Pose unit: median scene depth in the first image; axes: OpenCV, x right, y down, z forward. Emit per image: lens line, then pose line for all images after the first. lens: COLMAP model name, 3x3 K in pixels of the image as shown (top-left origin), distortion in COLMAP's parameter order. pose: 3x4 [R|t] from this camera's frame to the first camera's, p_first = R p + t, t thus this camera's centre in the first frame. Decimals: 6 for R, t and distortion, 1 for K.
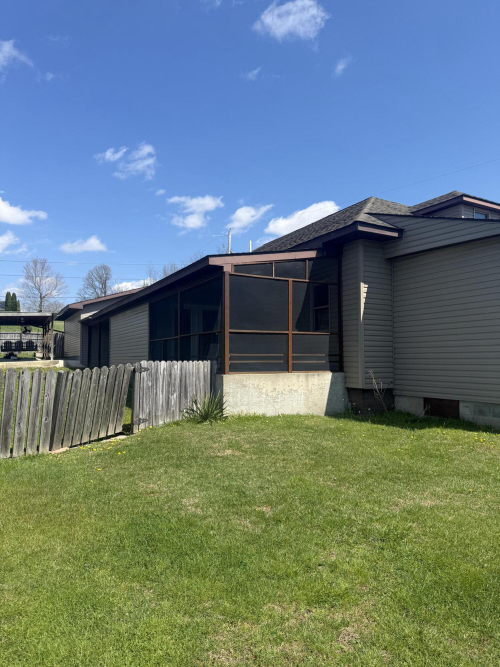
lens RADIAL K [[471.3, 0, 247.8], [0, 471.3, 333.2], [0, 0, 1]] dist [0.065735, -0.013933]
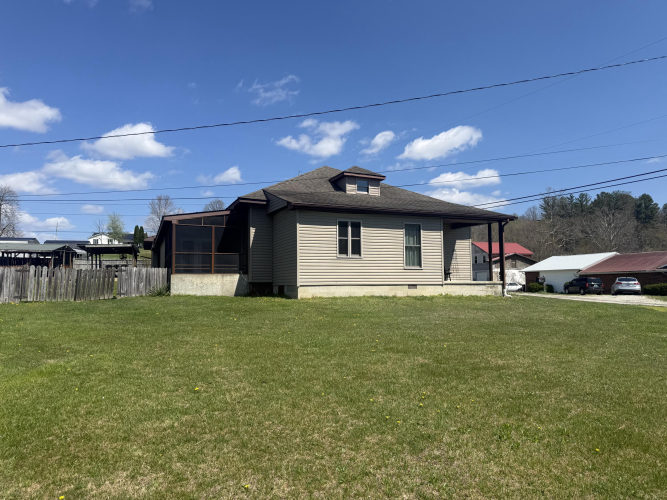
lens RADIAL K [[471.3, 0, 336.0], [0, 471.3, 248.7], [0, 0, 1]] dist [0.065735, -0.013933]
pose [[0.995697, -0.014891, -0.091468, 0.789235], [0.012651, 0.999607, -0.025022, 0.034414], [0.091805, 0.023757, 0.995494, -0.912051]]
